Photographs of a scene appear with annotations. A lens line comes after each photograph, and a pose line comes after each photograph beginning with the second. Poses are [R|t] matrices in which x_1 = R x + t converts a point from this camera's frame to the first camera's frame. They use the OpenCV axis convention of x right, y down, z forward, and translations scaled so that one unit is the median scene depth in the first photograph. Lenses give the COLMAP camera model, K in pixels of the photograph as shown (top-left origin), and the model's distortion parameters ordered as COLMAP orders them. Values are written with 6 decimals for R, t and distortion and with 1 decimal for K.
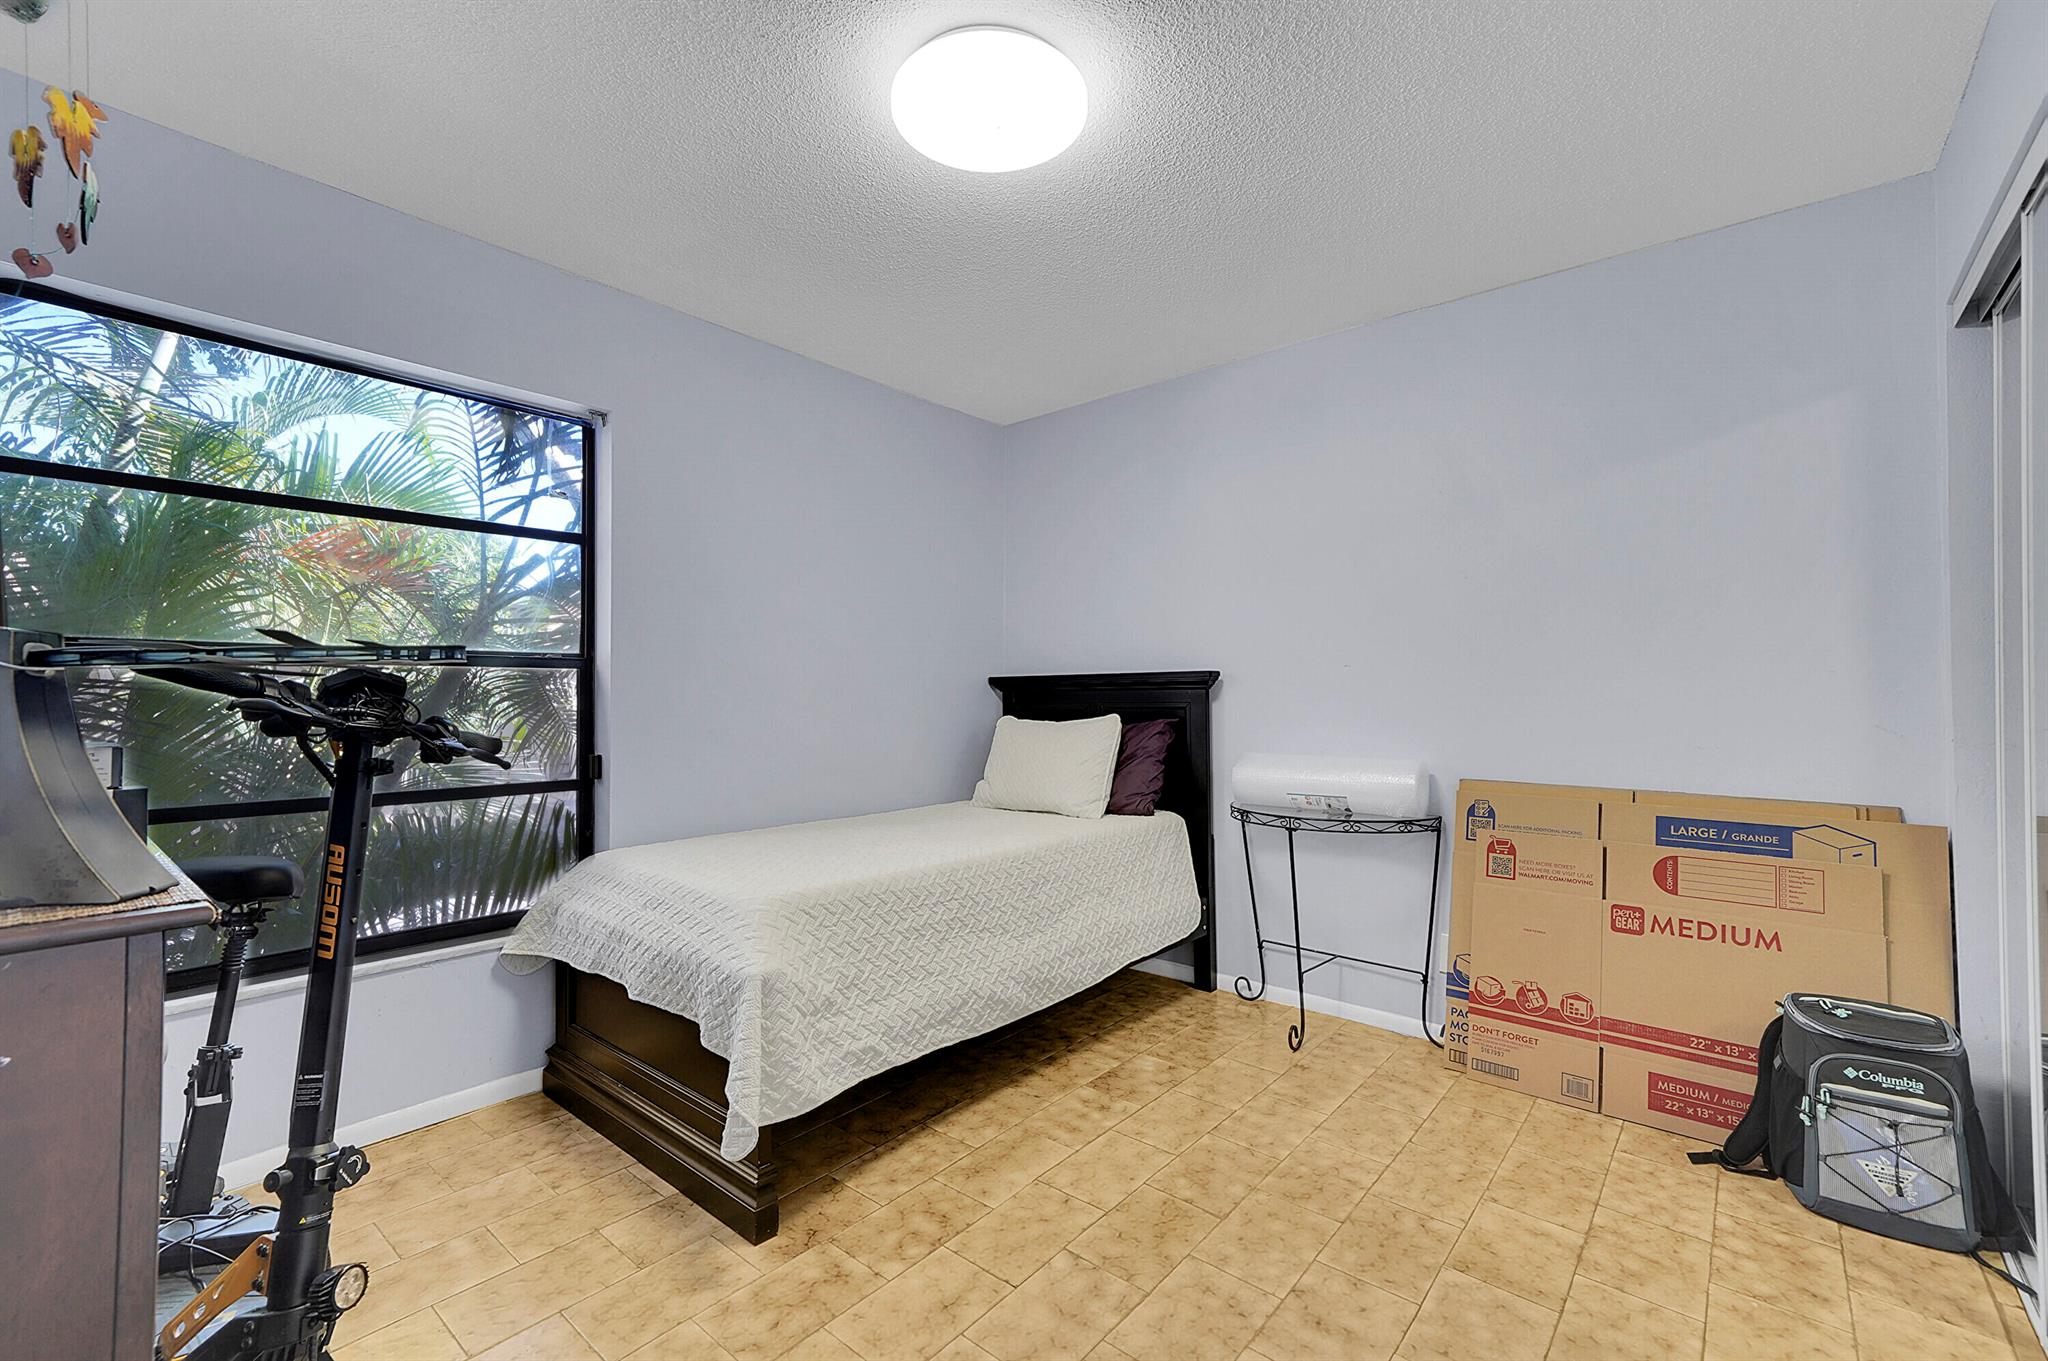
lens RADIAL K [[873.7, 0, 1022.6], [0, 873.7, 681.5], [0, 0, 1]] dist [0.001774, 0.002178]
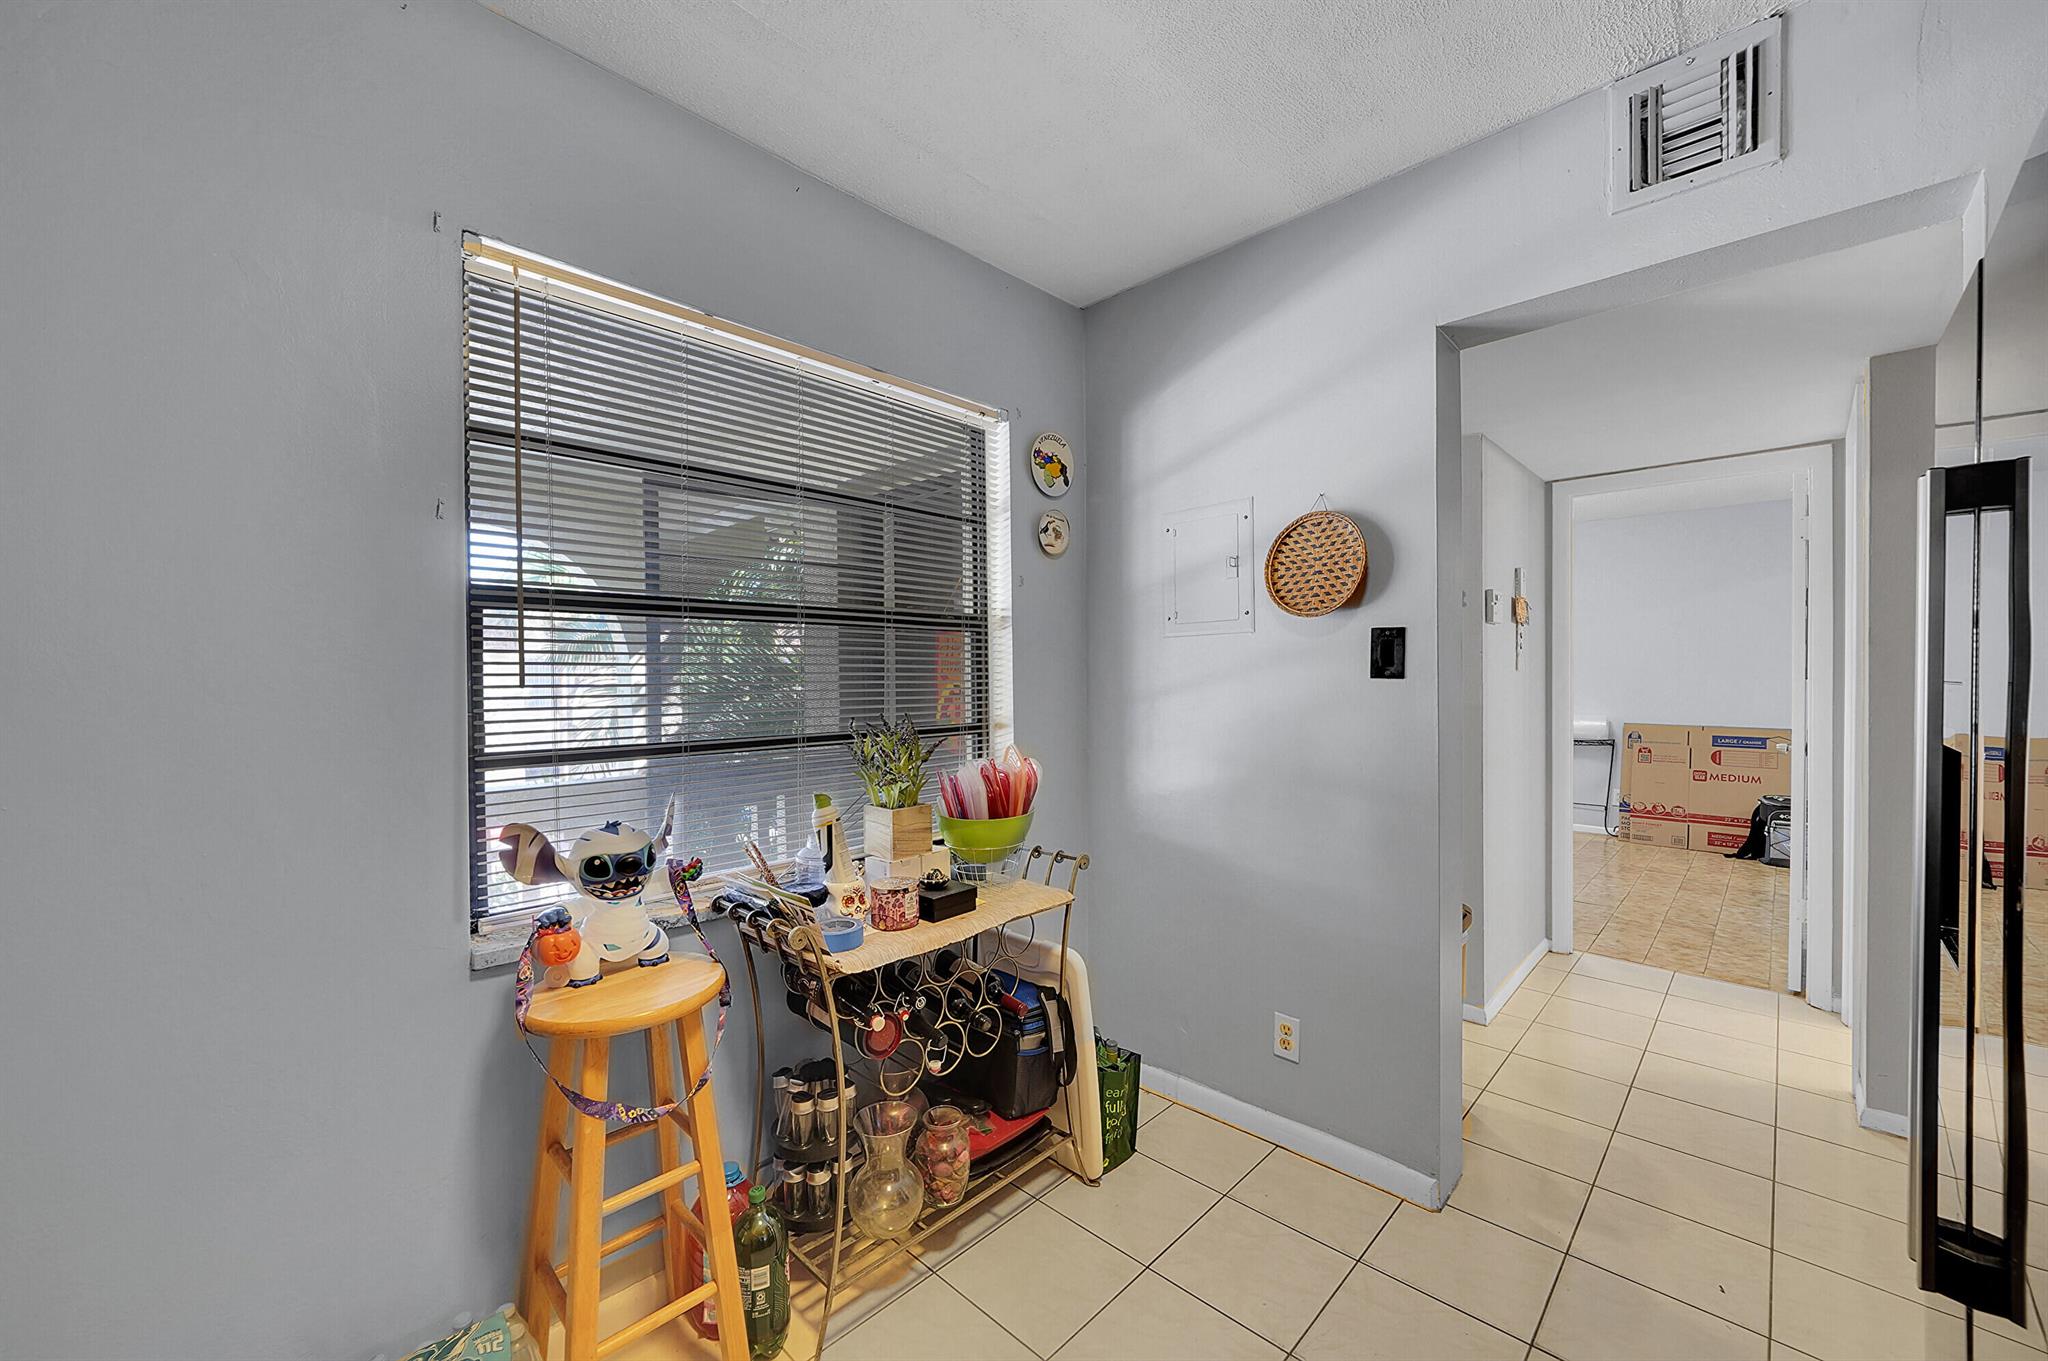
lens RADIAL K [[788.1, 0, 1028.0], [0, 788.1, 688.4], [0, 0, 1]] dist [-0.011257, 0.000349]
pose [[0.997242, -0.005997, -0.073978, -1.078152], [0.008076, 0.999580, 0.027832, -0.060793], [0.073780, -0.028353, 0.996871, -1.390354]]
